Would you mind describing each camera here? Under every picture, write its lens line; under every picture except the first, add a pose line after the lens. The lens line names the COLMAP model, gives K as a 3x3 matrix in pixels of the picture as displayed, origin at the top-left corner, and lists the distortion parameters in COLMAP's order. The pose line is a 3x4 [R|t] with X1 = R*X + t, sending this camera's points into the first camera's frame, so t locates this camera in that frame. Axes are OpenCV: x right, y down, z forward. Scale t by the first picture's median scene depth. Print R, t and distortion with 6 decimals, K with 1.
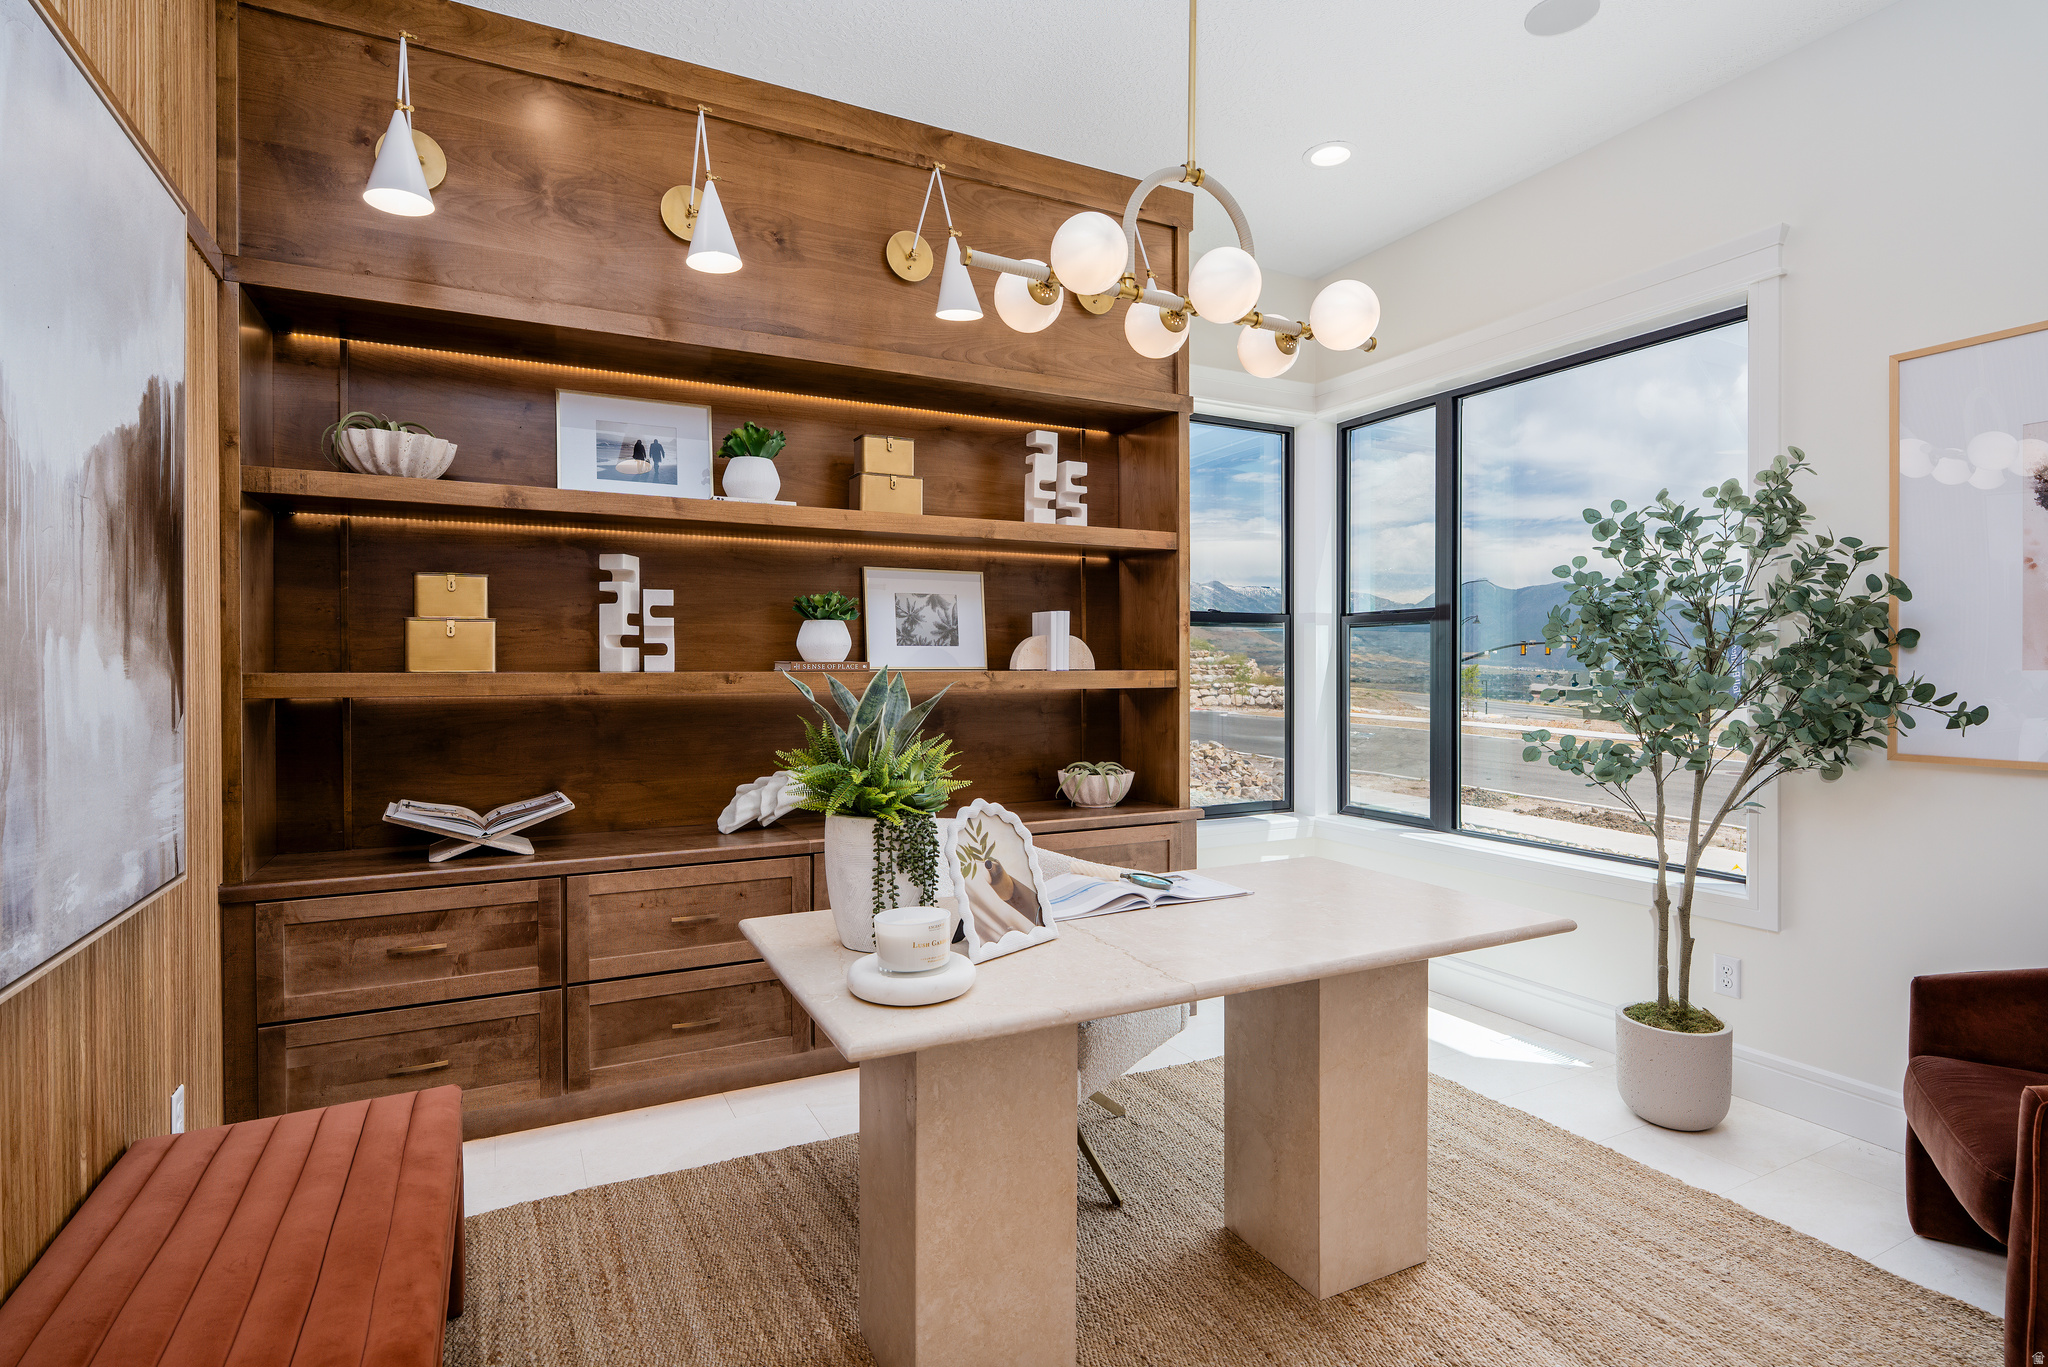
lens RADIAL K [[1022.8, 0, 1024.0], [0, 1022.8, 683.5], [0, 0, 1]] dist [-0.004844, 0.001224]
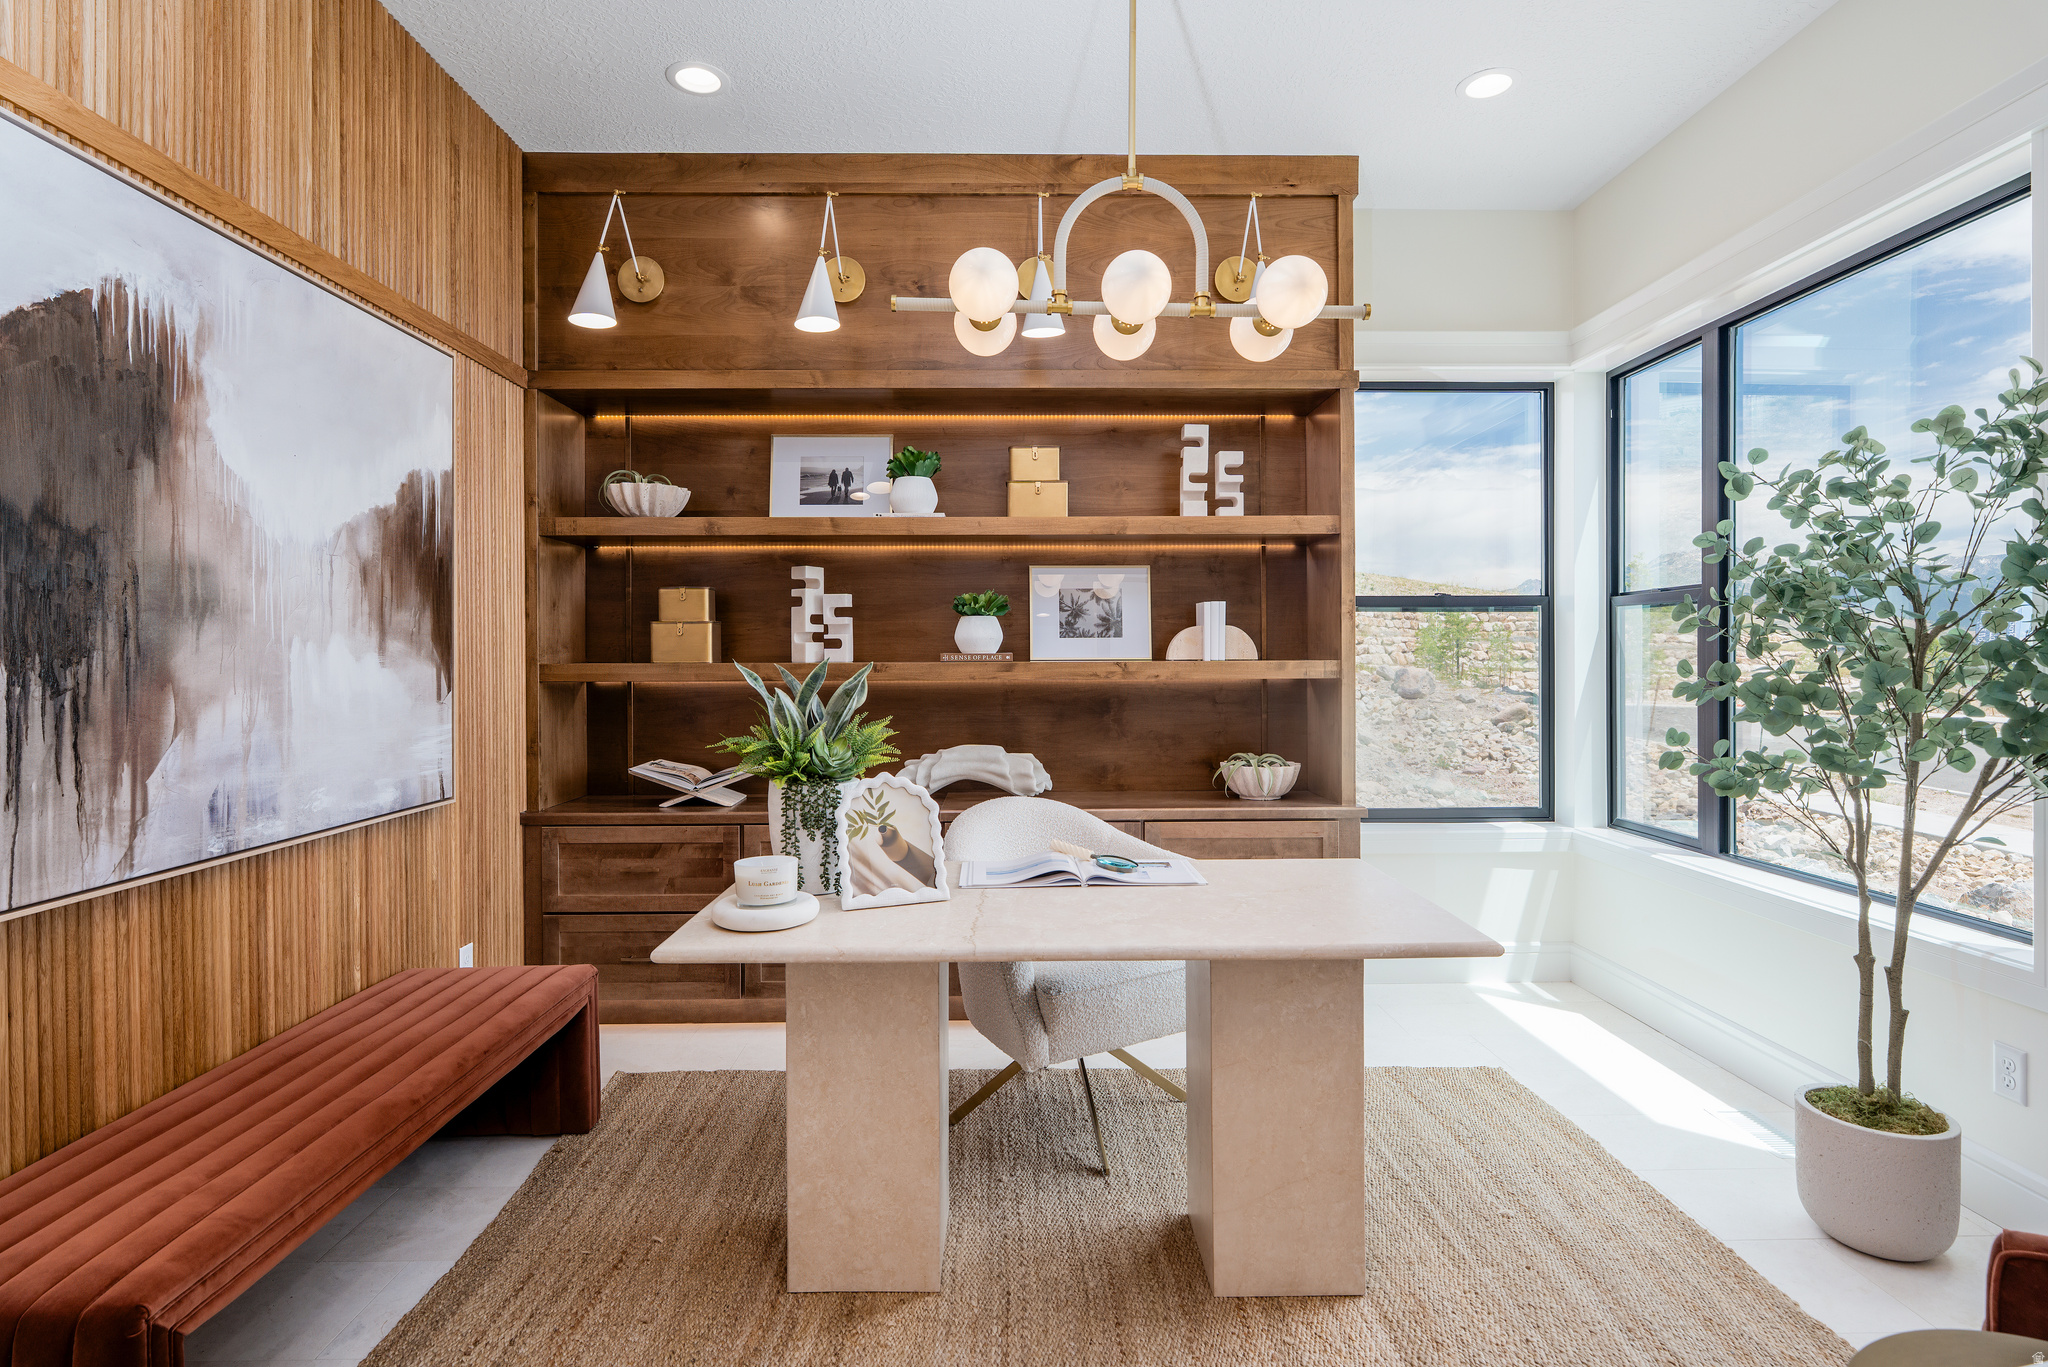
lens RADIAL K [[1031.0, 0, 1021.4], [0, 1031.0, 670.5], [0, 0, 1]] dist [-0.004237, -0.000290]
pose [[0.895480, 0.002929, -0.445093, 0.380191], [-0.004001, 0.999991, -0.001469, -0.001128], [0.445084, 0.003097, 0.895483, 0.013135]]
